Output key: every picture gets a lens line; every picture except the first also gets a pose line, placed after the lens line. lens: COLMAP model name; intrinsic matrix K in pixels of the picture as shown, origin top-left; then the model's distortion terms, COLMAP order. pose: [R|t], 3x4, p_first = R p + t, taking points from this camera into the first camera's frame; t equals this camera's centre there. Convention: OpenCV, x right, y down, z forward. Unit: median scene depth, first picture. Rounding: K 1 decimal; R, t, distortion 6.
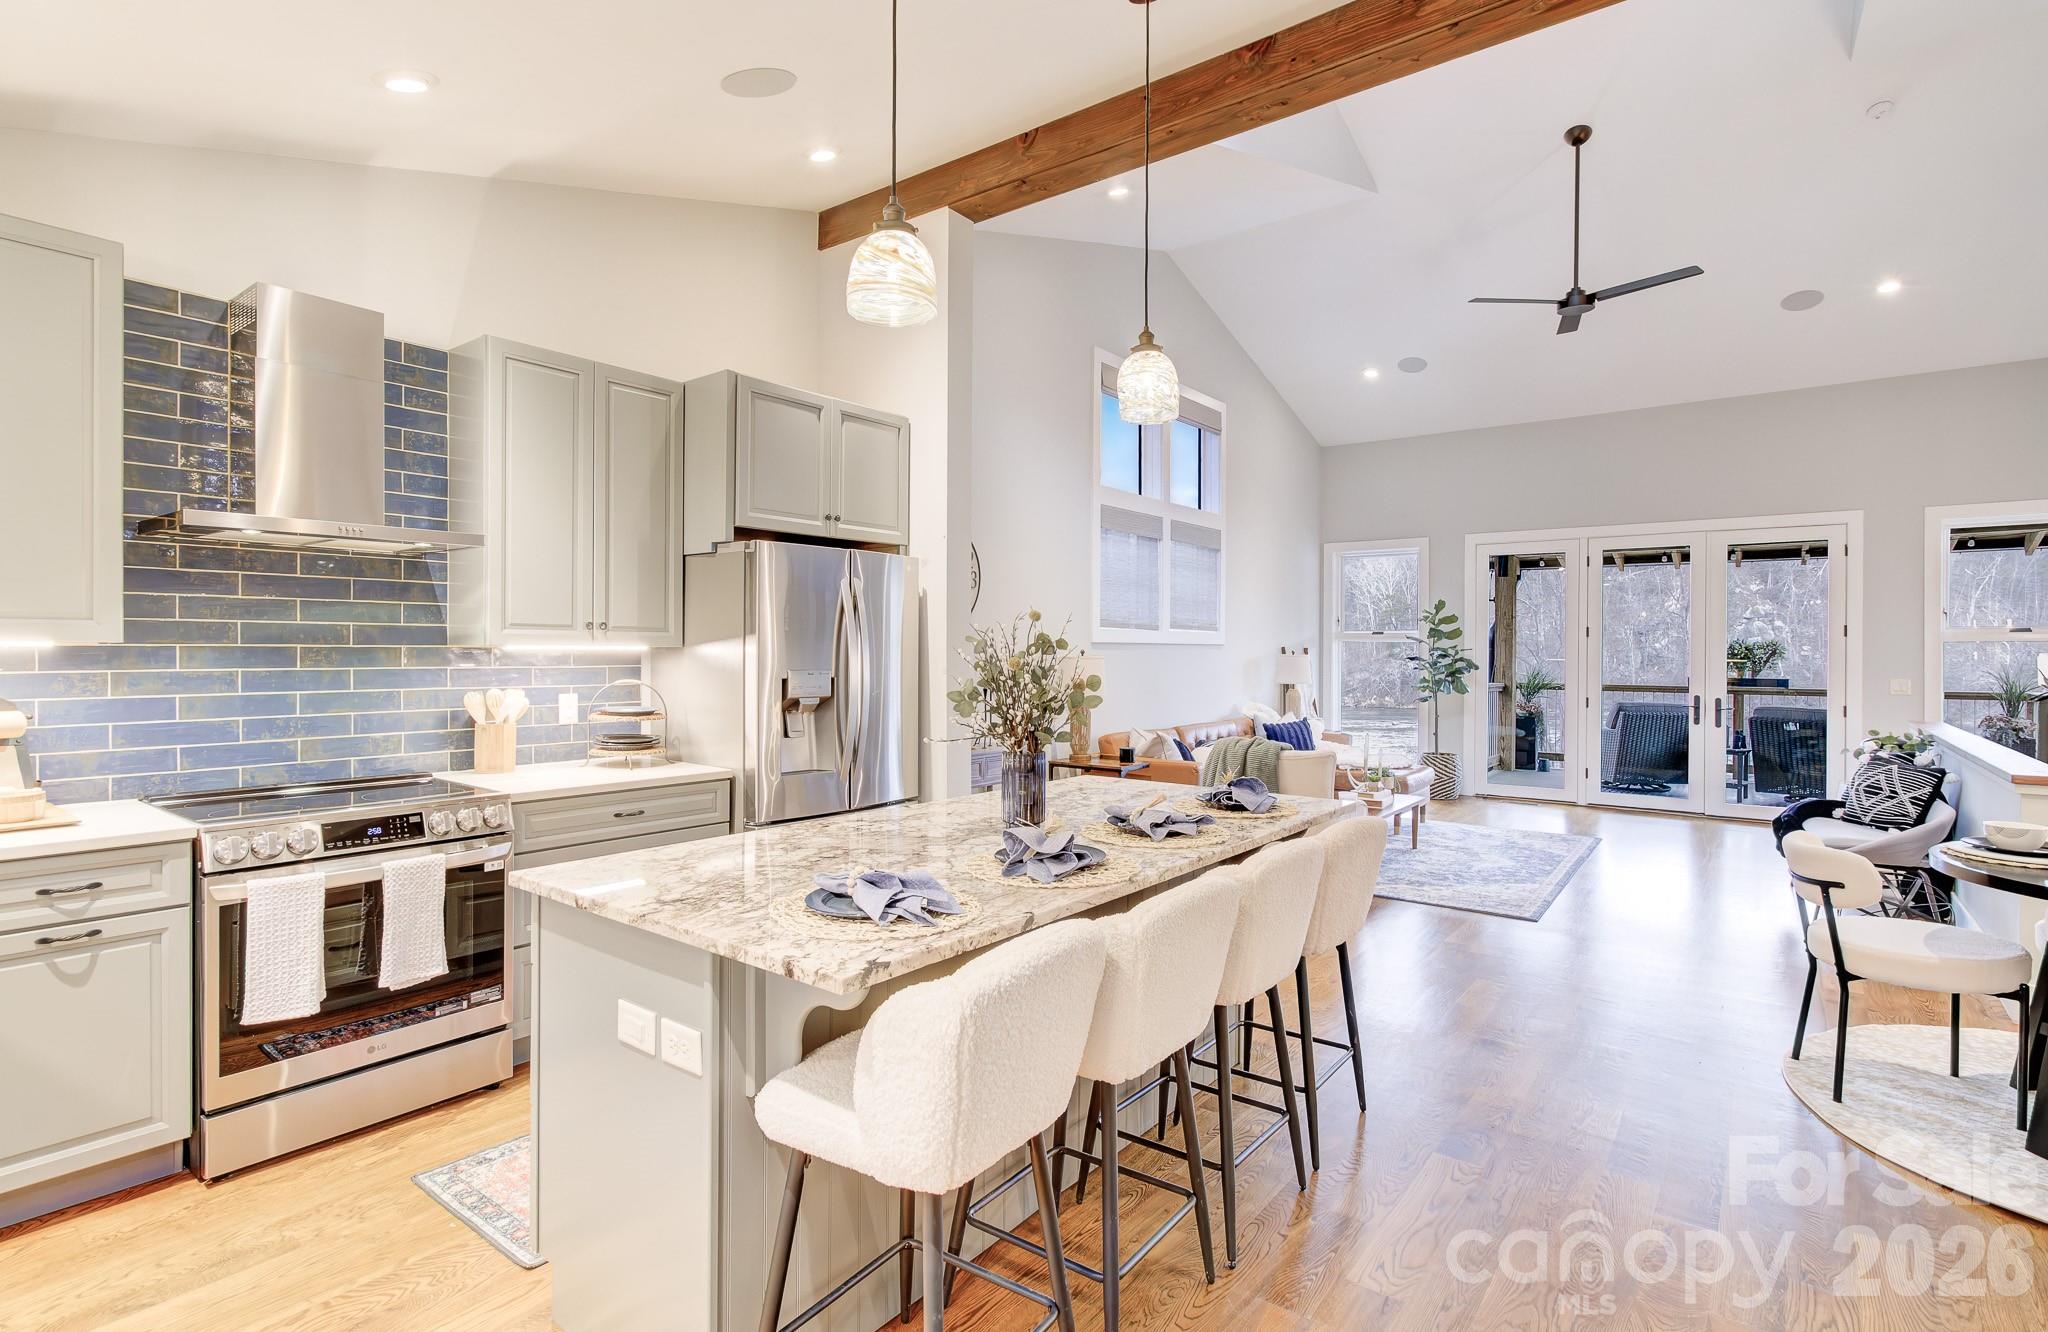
lens RADIAL K [[973.4, 0, 1024.3], [0, 973.4, 654.0], [0, 0, 1]] dist [-0.009930, 0.004566]
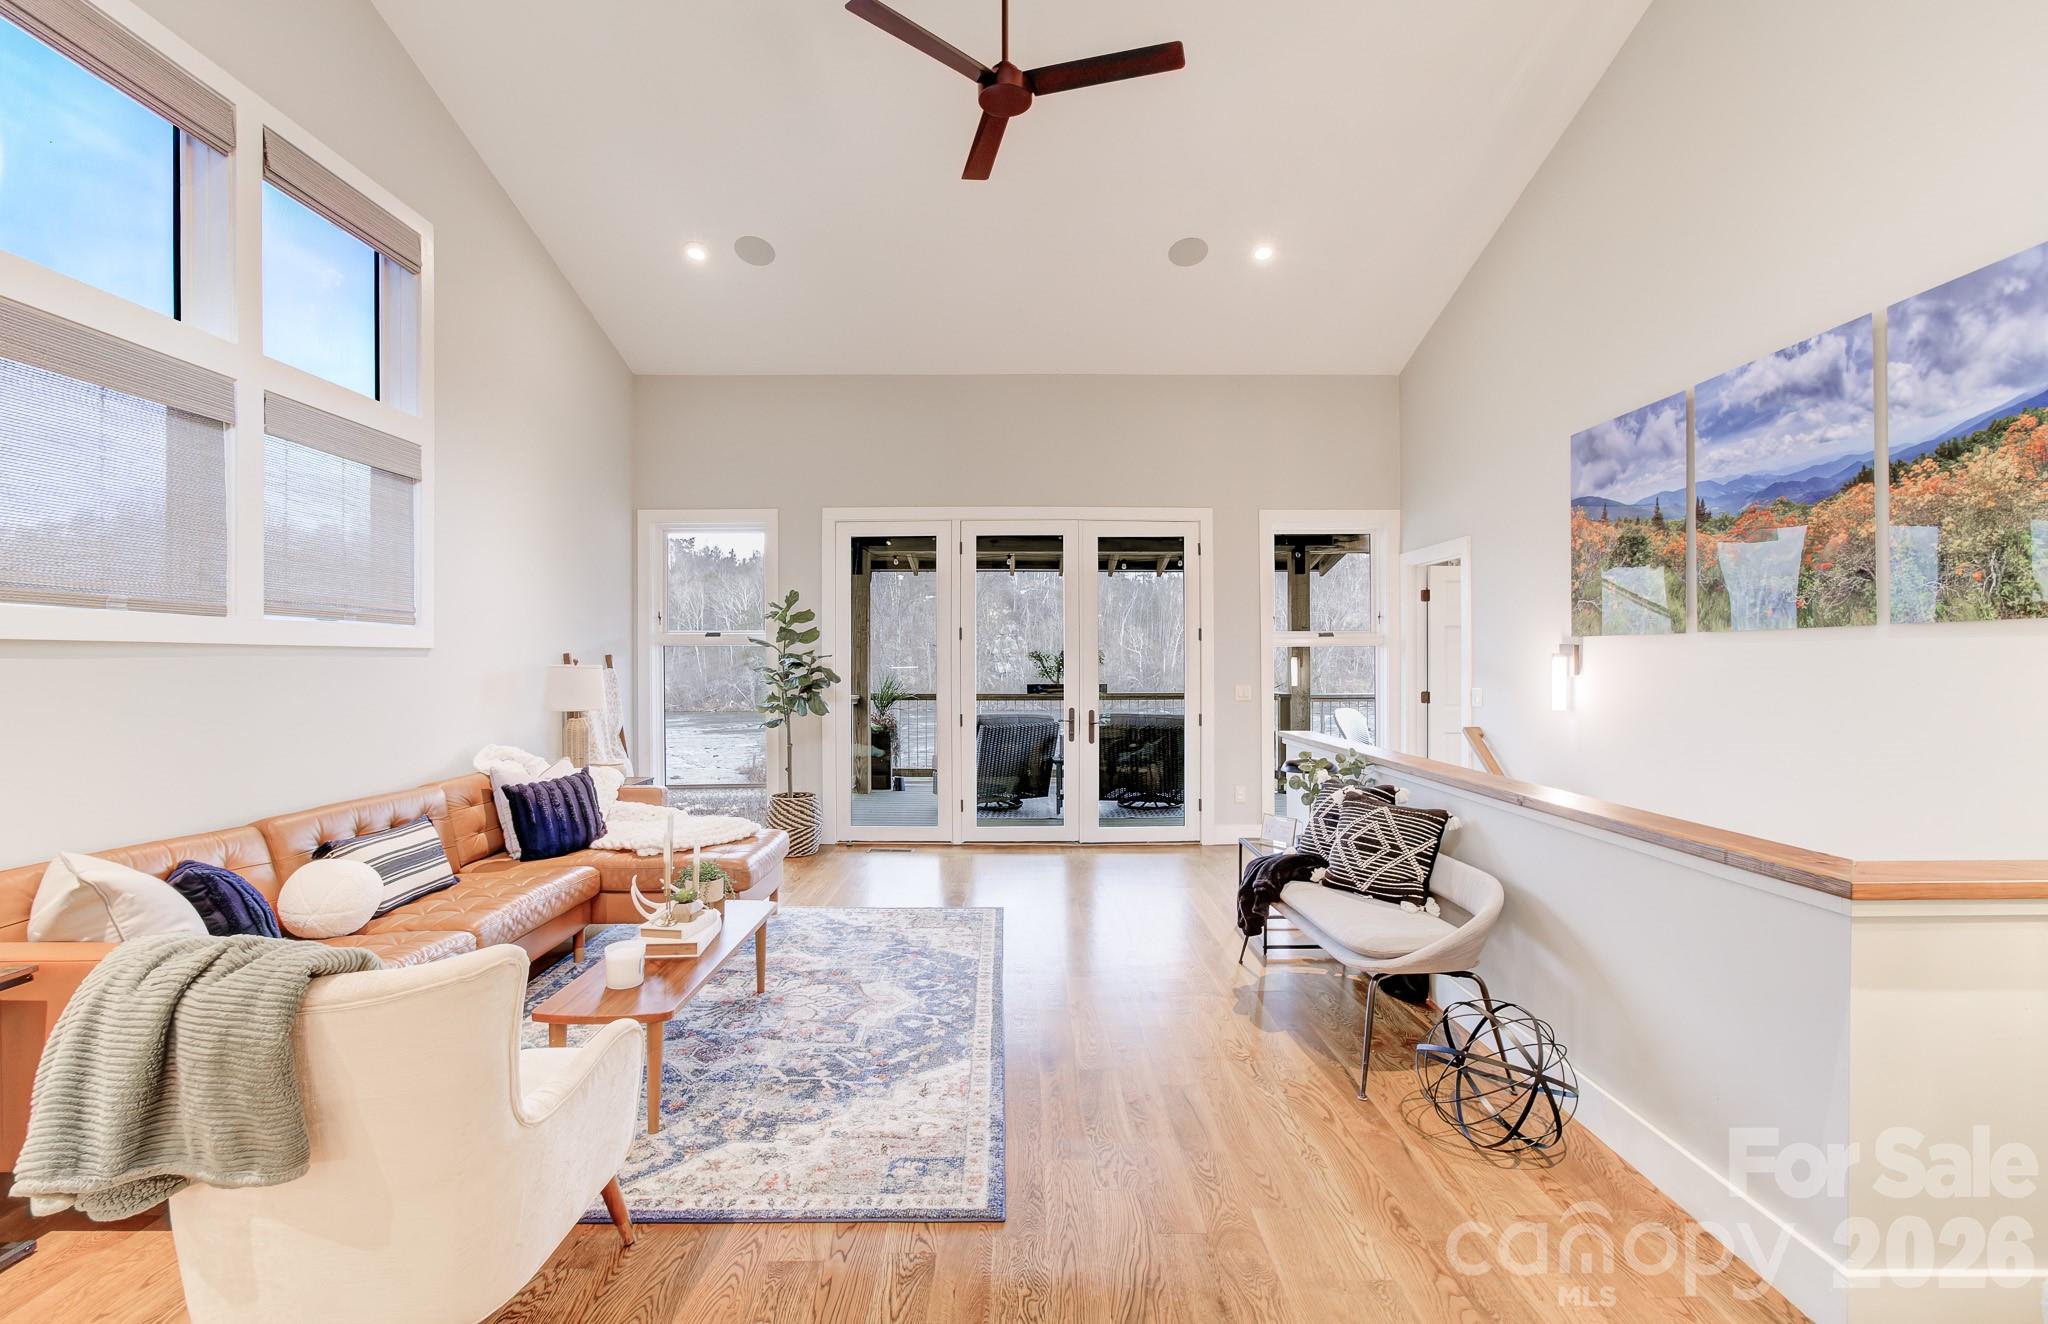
lens RADIAL K [[886.7, 0, 1029.0], [0, 886.7, 664.3], [0, 0, 1]] dist [-0.000196, -0.001131]
pose [[0.784462, -0.008265, 0.620122, 0.354389], [0.007561, 0.999964, 0.003763, 0.001055], [-0.620131, 0.001737, 0.784496, 0.849541]]
